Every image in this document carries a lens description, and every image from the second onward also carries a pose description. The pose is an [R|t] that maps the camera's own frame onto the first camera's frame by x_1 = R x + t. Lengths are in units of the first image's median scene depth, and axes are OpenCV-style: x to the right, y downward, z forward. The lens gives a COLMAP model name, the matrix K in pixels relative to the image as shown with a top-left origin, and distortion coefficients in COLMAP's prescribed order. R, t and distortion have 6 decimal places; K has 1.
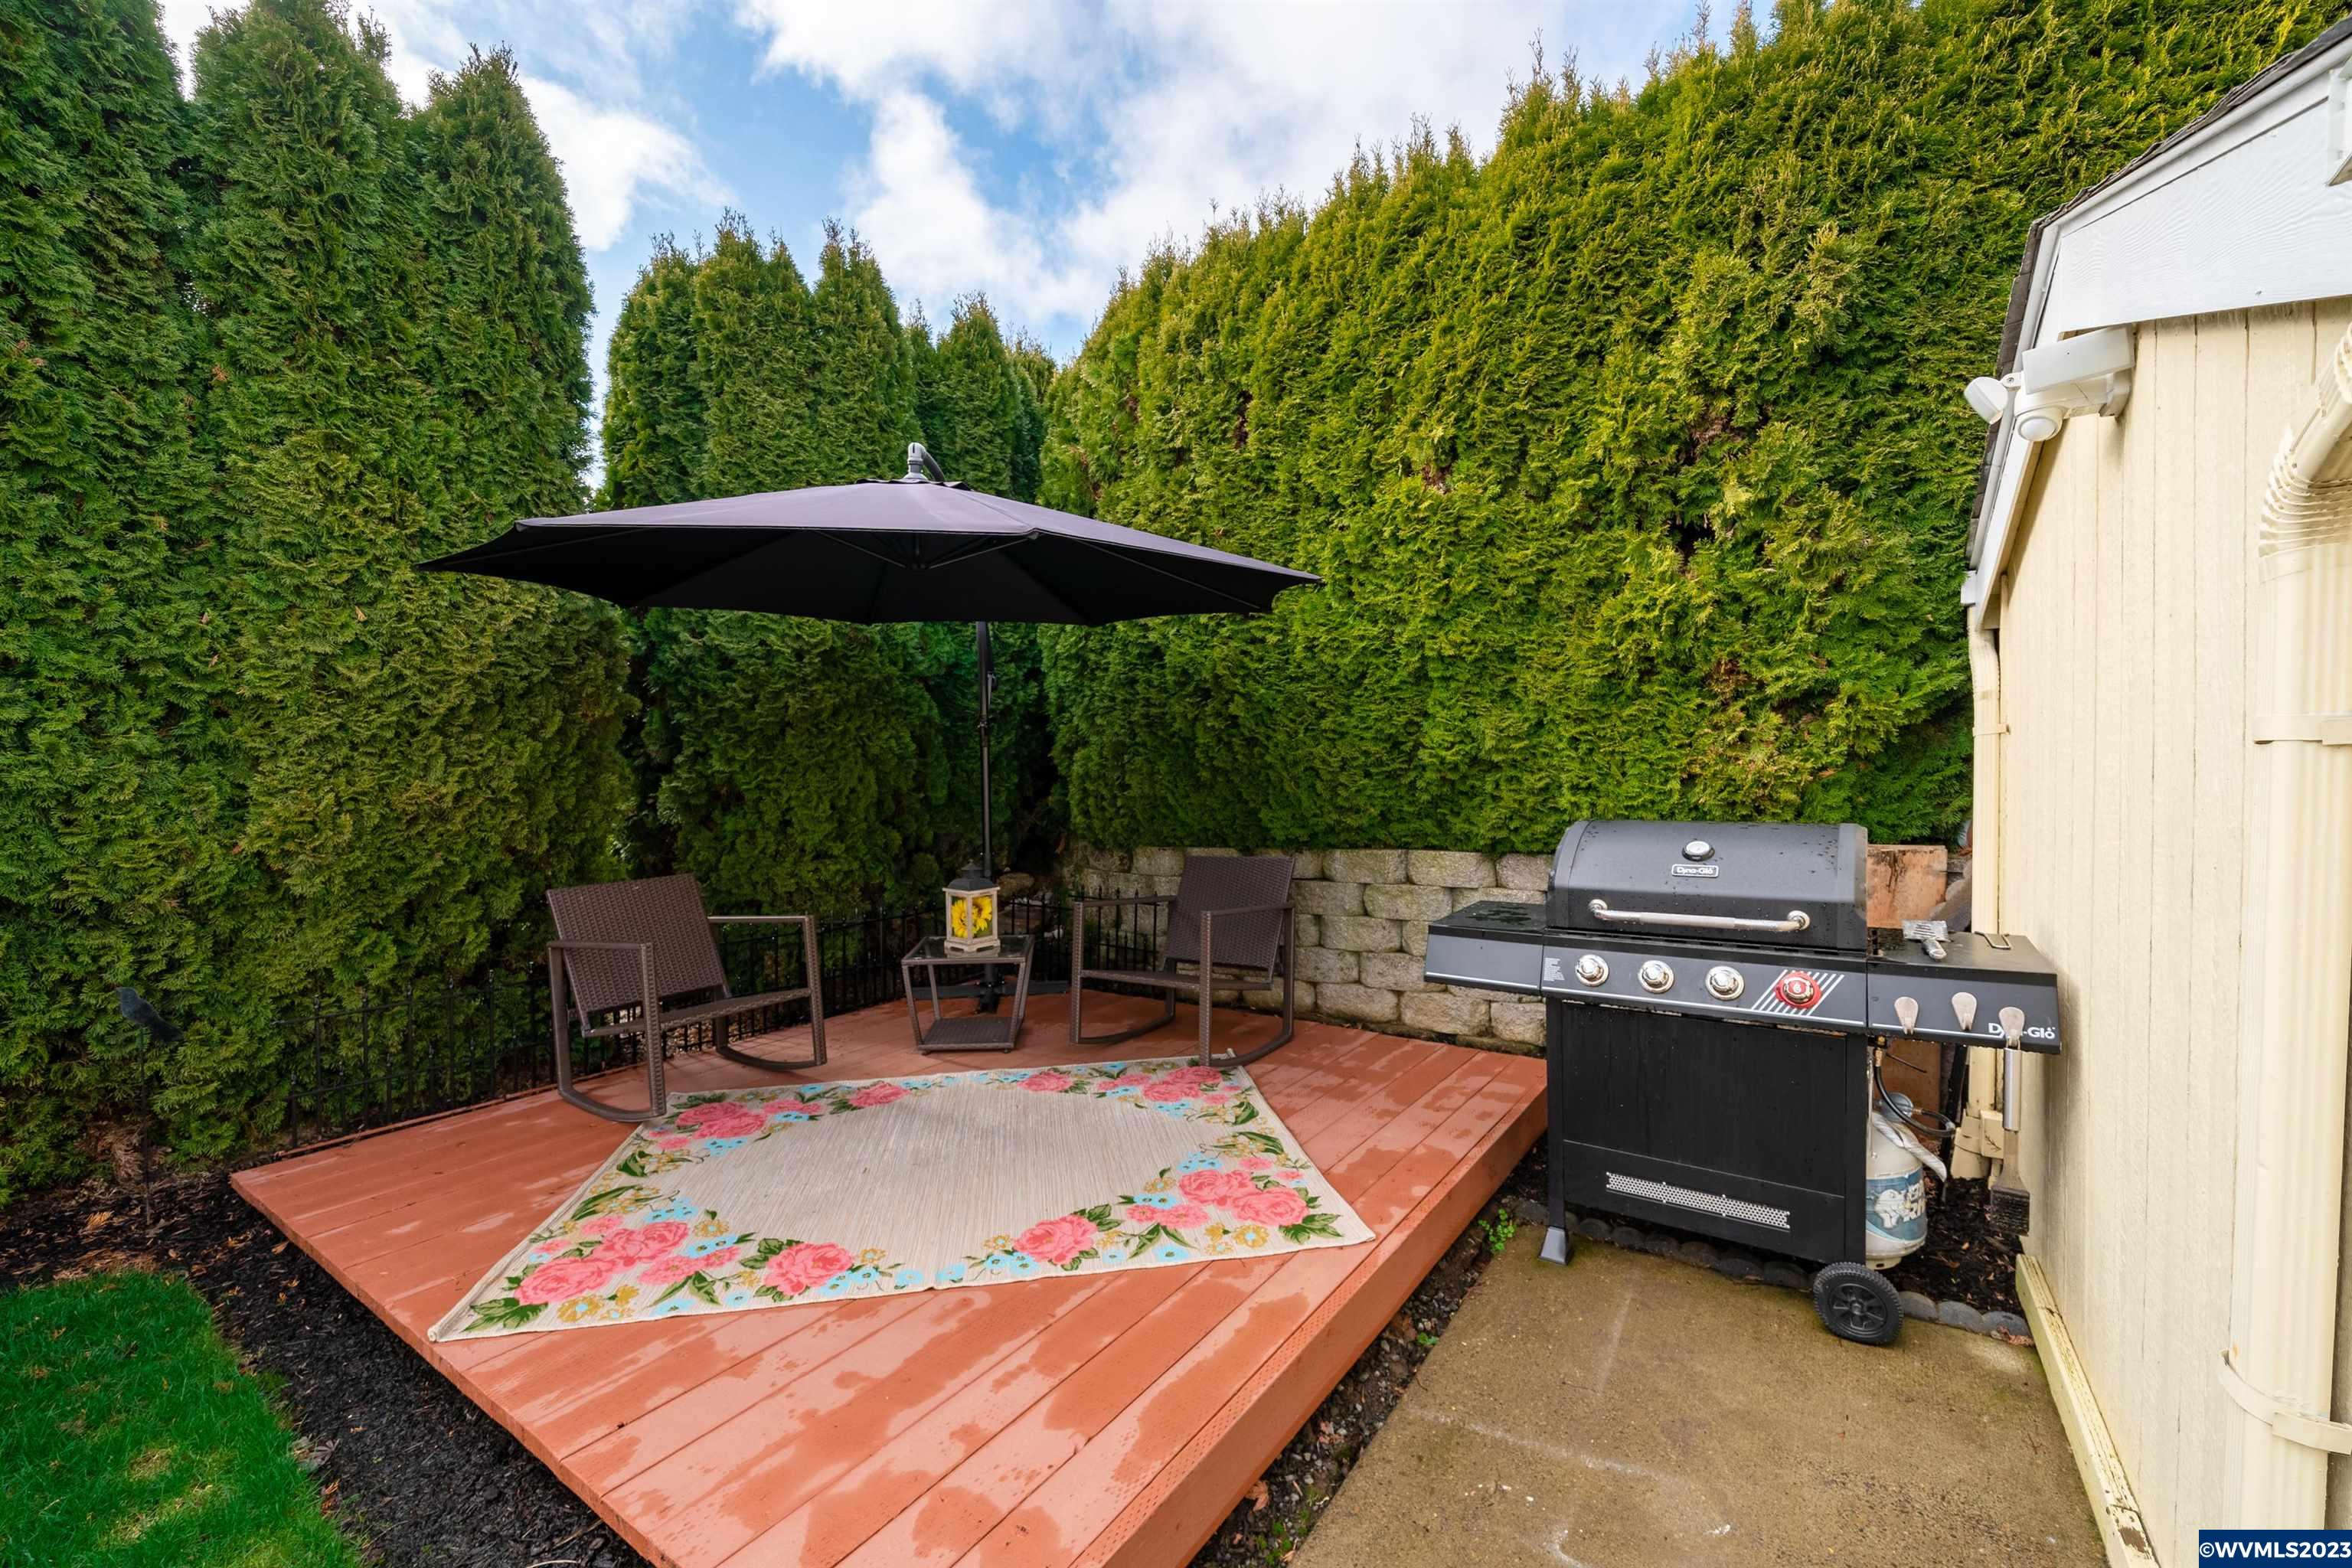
lens RADIAL K [[962.9, 0, 1161.7], [0, 962.9, 799.0], [0, 0, 1]] dist [-0.002499, -0.000288]
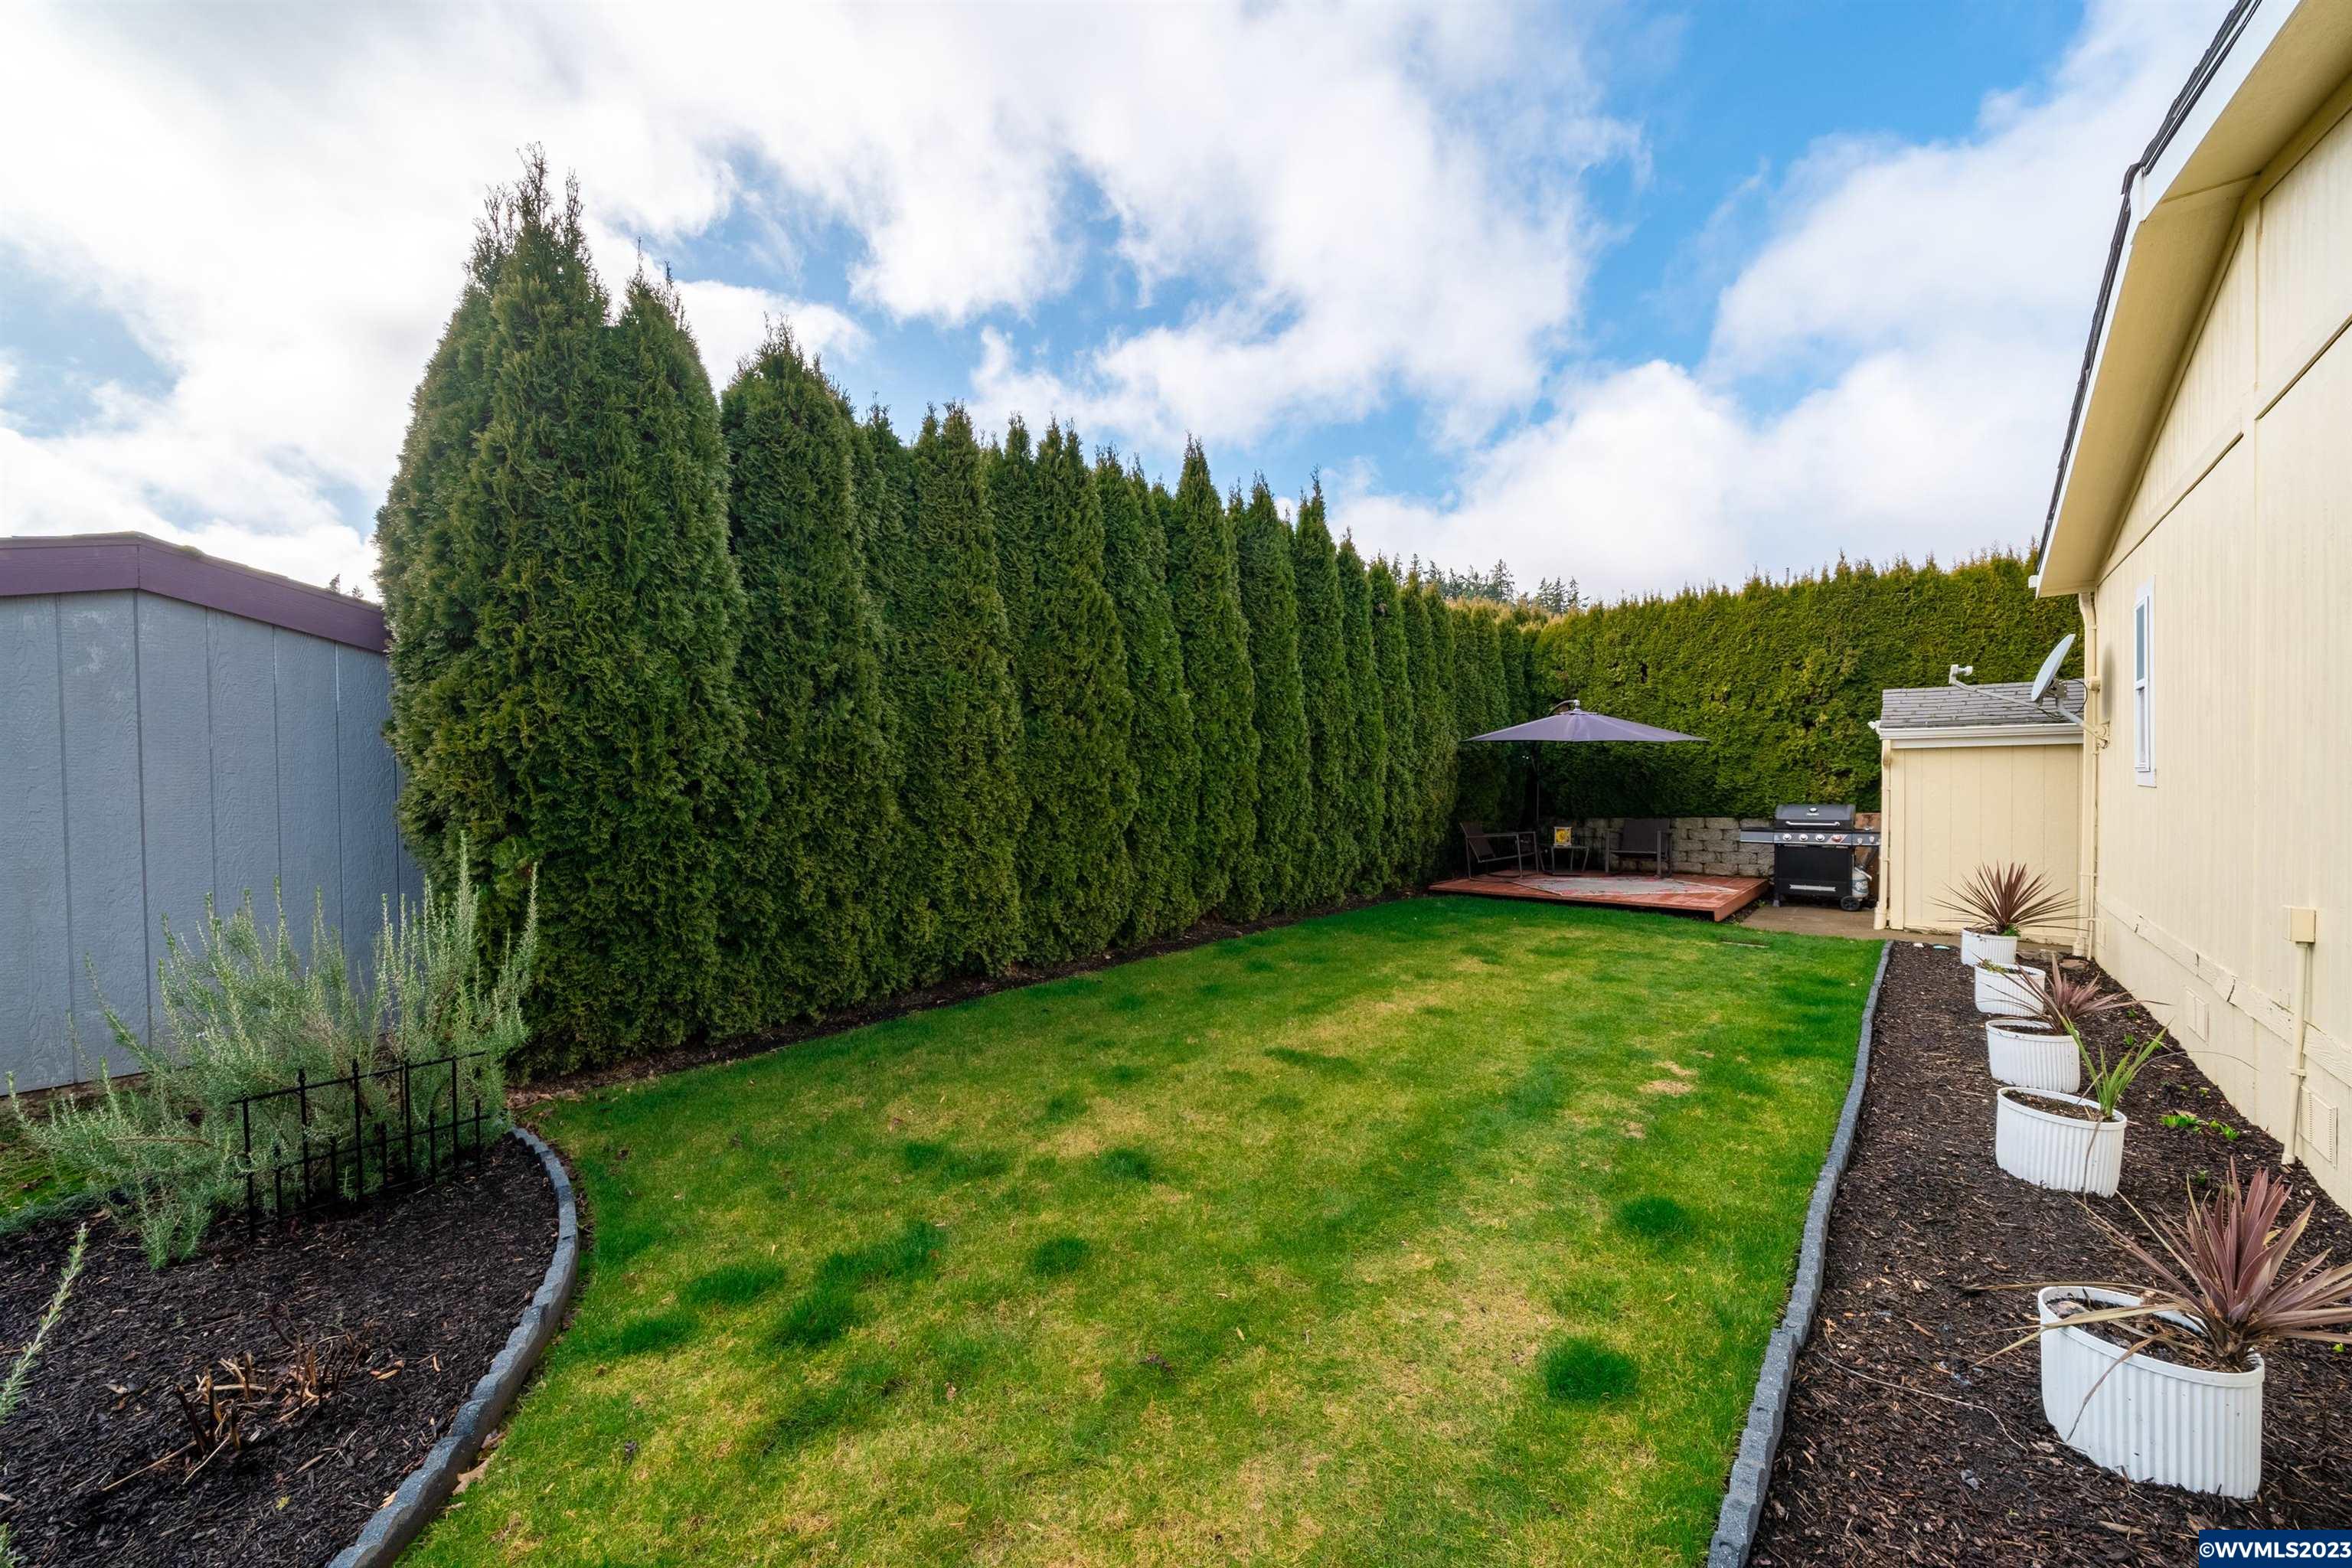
lens RADIAL K [[827.0, 0, 1181.3], [0, 827.0, 801.1], [0, 0, 1]] dist [-0.001780, -0.000123]
pose [[0.992353, 0.009258, -0.123085, -1.320459], [-0.011020, 0.999846, -0.013646, 0.068506], [0.122940, 0.014898, 0.992302, -2.221256]]
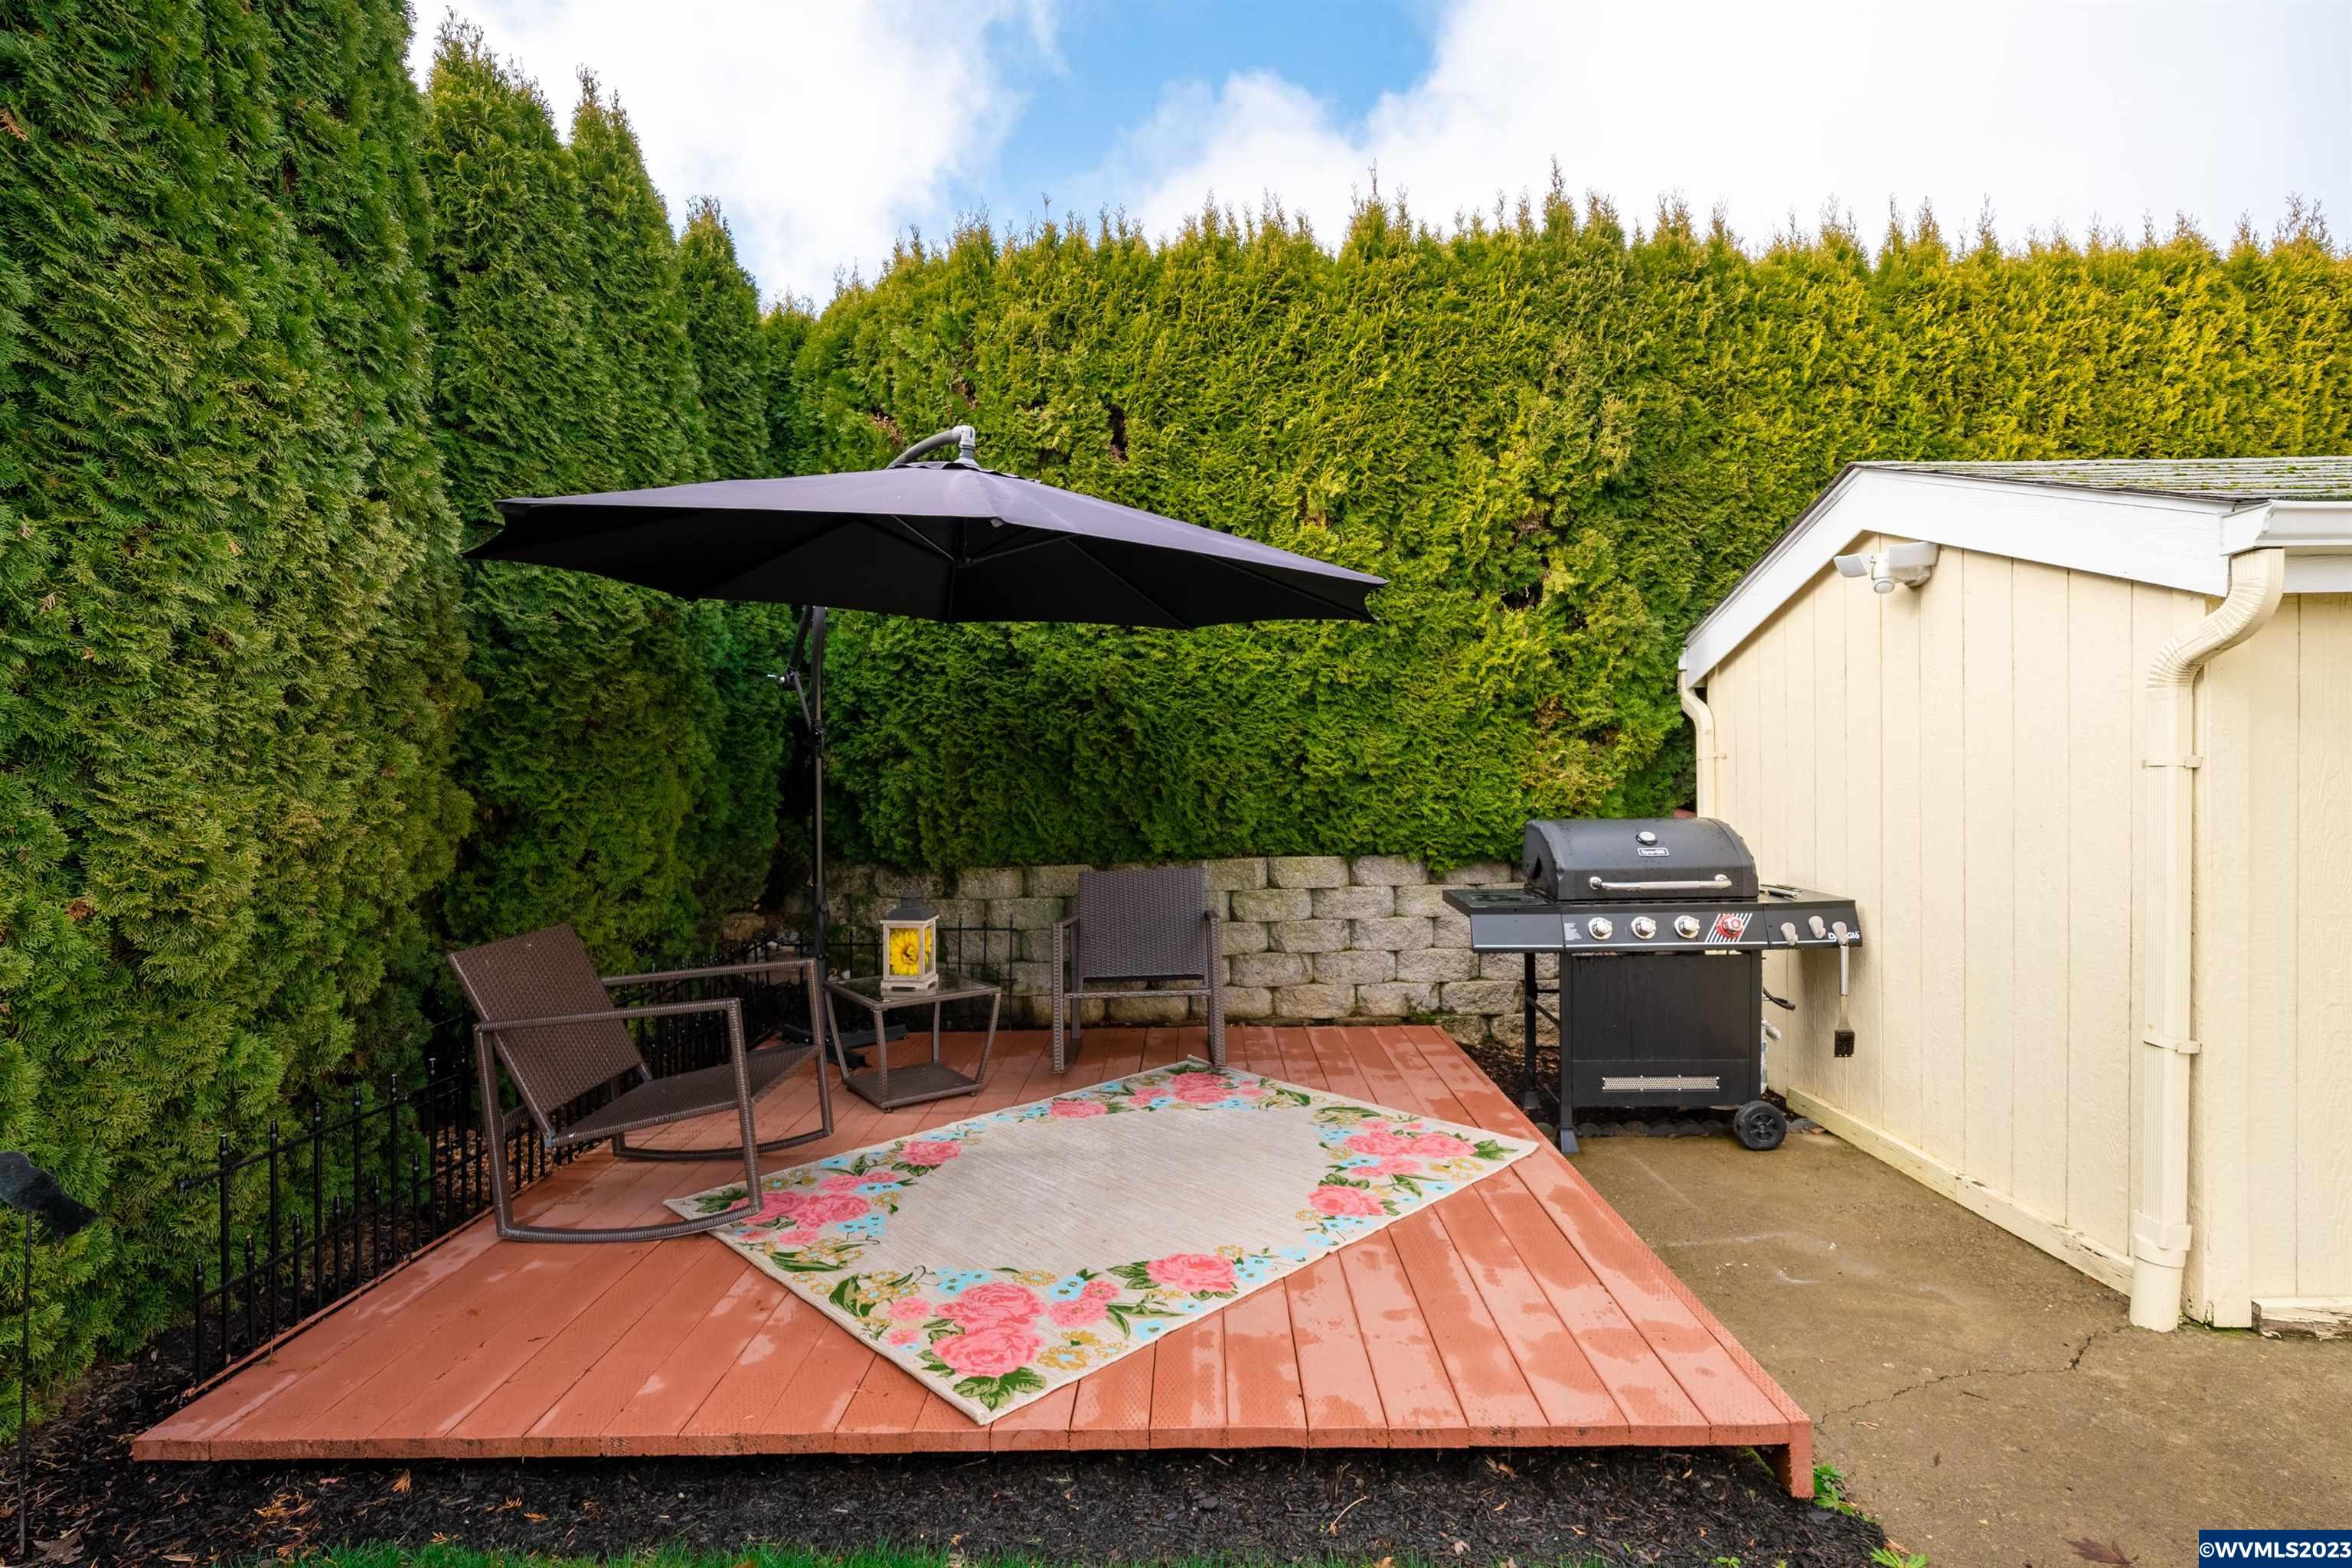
lens RADIAL K [[1118.8, 0, 1173.4], [0, 1118.8, 796.7], [0, 0, 1]] dist [-0.000359, 0.000233]
pose [[0.827143, -0.008021, 0.561934, -0.676286], [0.020275, 0.999673, -0.015575, 0.002730], [-0.561626, 0.024277, 0.827035, 0.018685]]
